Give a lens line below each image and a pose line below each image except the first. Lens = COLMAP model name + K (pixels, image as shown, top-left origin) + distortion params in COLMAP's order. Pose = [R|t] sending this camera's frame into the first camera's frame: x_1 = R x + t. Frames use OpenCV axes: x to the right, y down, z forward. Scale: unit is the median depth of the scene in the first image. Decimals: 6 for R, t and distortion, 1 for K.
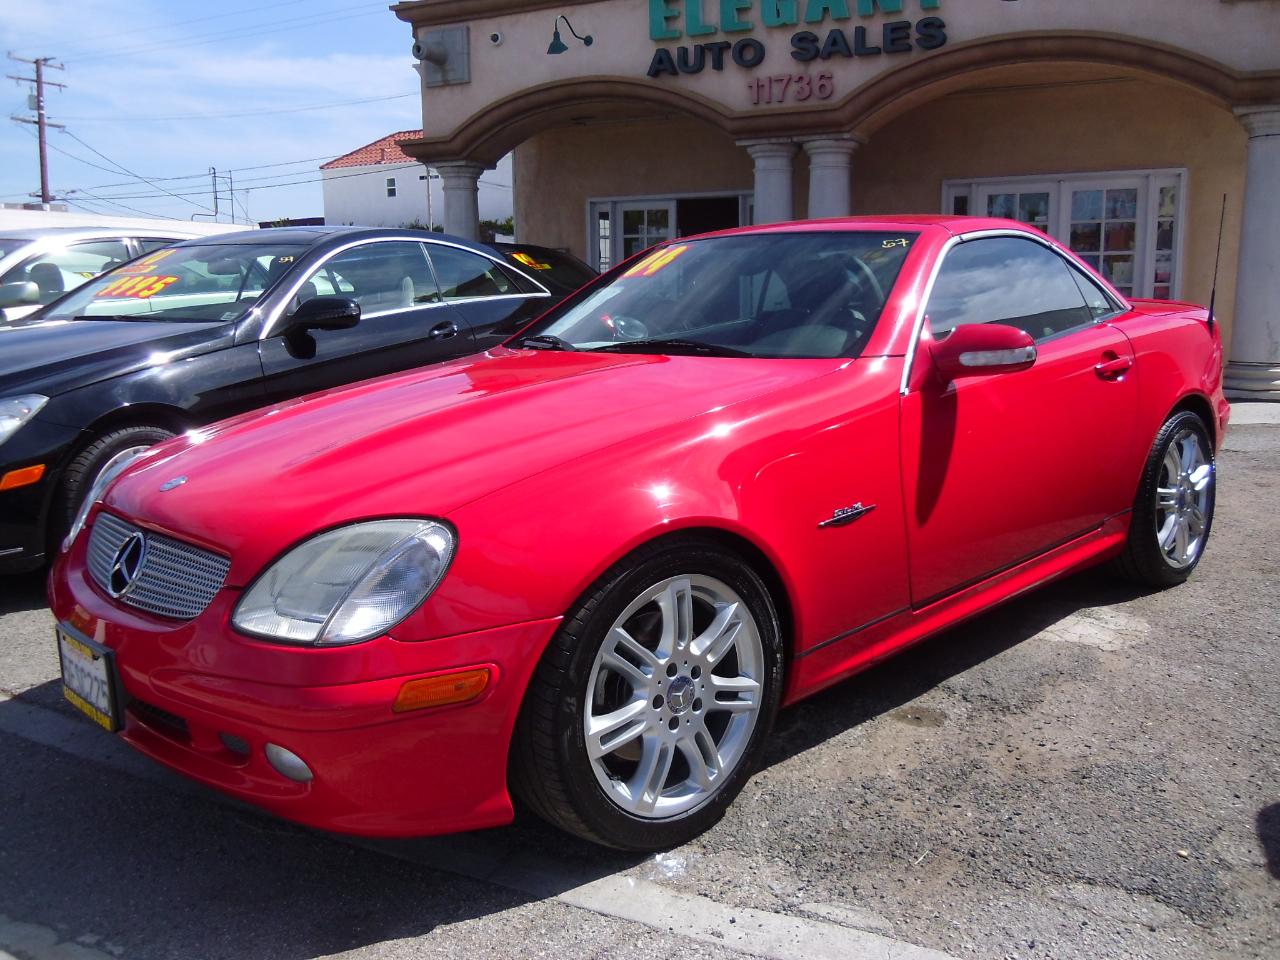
lens RADIAL K [[1113.7, 0, 639.8], [0, 1113.7, 499.4], [0, 0, 1]] dist [-0.037989, 0.000416]
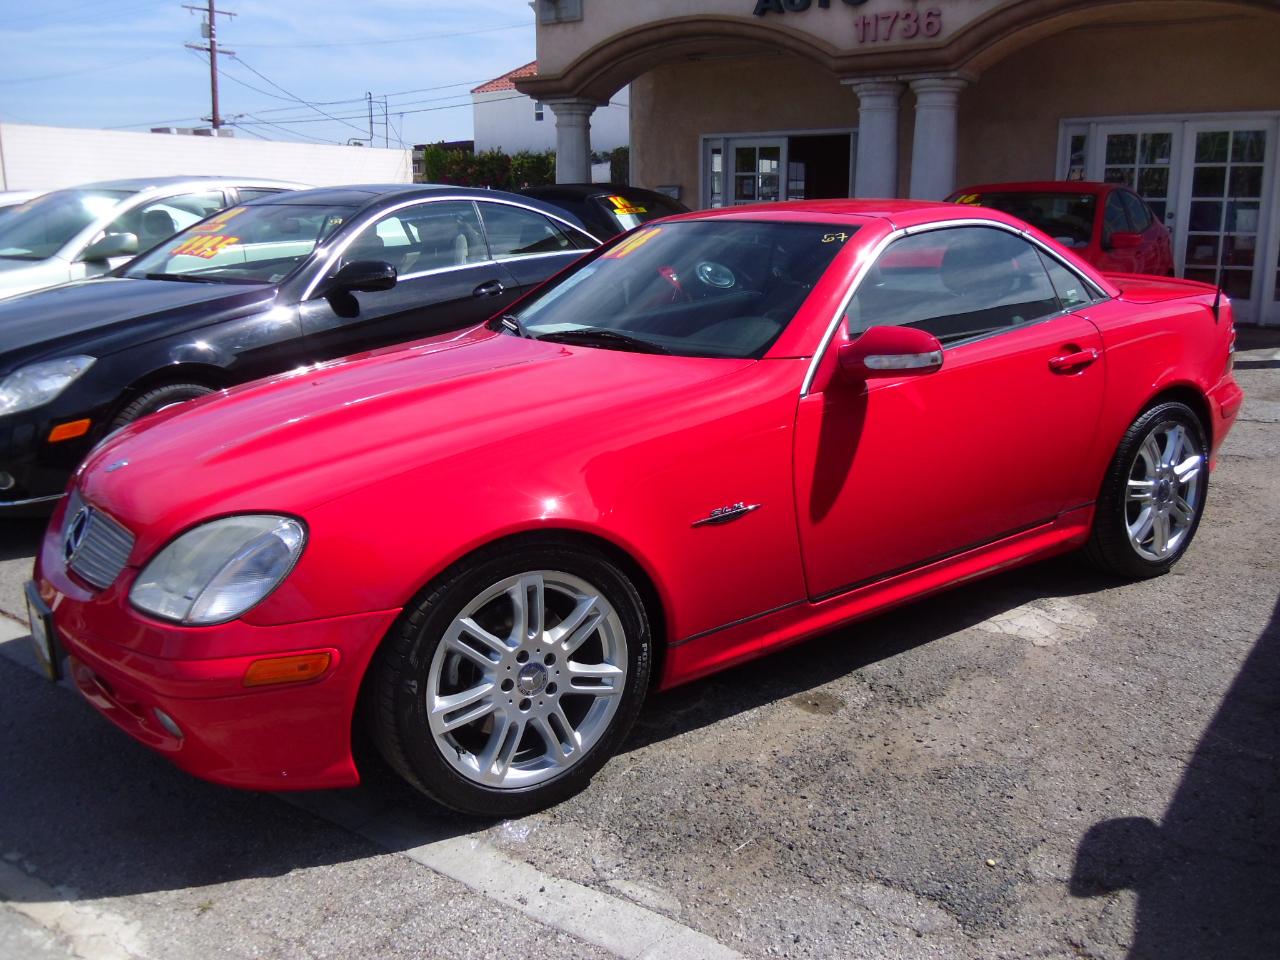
lens RADIAL K [[1116.9, 0, 640.0], [0, 1116.9, 480.0], [0, 0, 1]] dist [-0.030219, -0.052652]
pose [[0.990595, 0.038541, -0.131287, 0.219011], [-0.031958, 0.998141, 0.051890, -0.063117], [0.133043, -0.047206, 0.989985, -0.048540]]
